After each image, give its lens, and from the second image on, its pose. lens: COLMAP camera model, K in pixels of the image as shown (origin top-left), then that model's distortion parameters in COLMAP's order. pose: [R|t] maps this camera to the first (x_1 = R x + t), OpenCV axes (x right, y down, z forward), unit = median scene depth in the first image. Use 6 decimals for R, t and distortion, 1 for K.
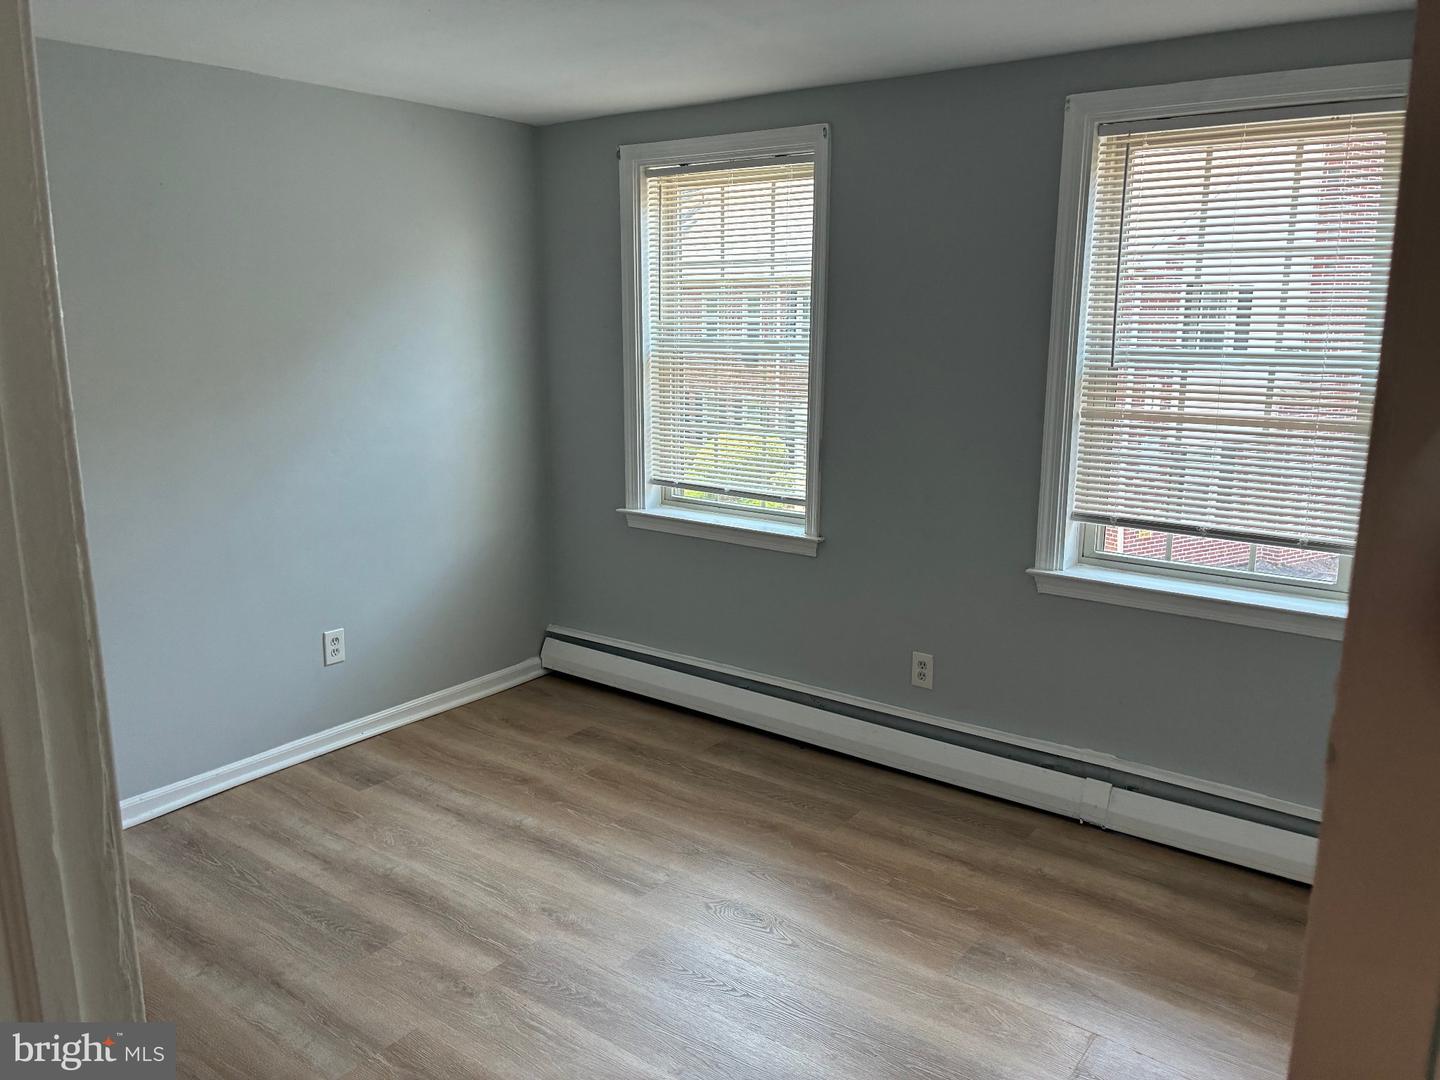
lens RADIAL K [[1118.8, 0, 720.0], [0, 1118.8, 540.0], [0, 0, 1]] dist [0.124173, 0.000901]
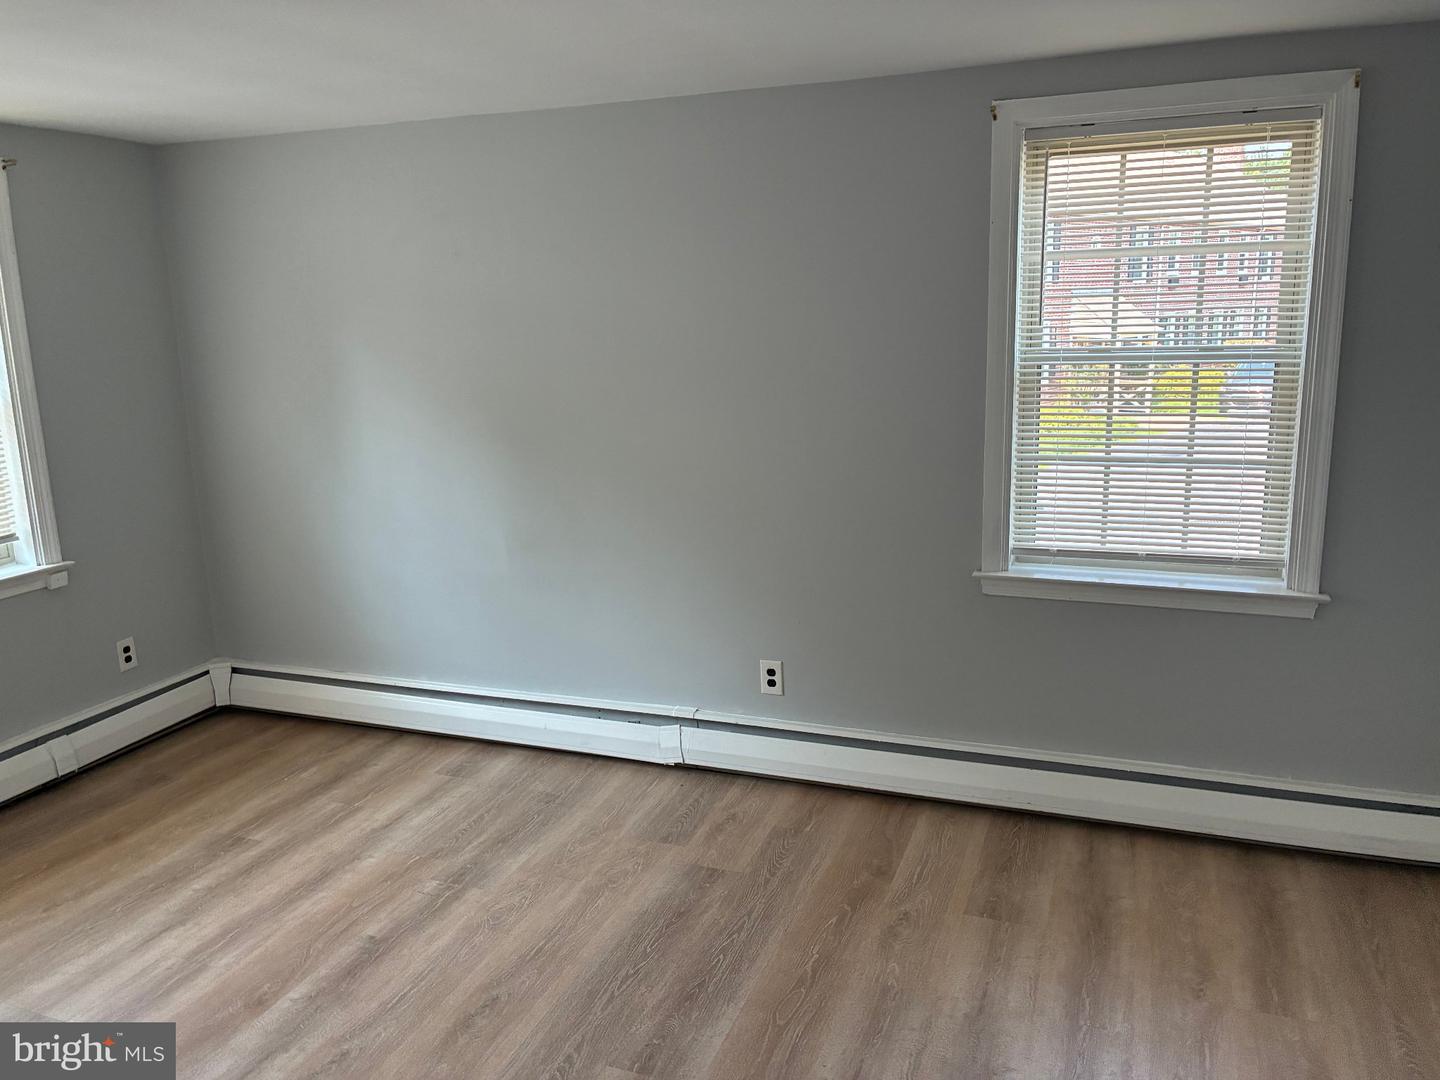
lens RADIAL K [[1093.3, 0, 720.0], [0, 1093.3, 540.0], [0, 0, 1]] dist [-0.003753, 0.001244]
pose [[0.959850, -0.085046, 0.267311, -0.470716], [0.085720, 0.996277, 0.009167, -0.075217], [-0.267096, 0.014115, 0.963567, 0.337542]]
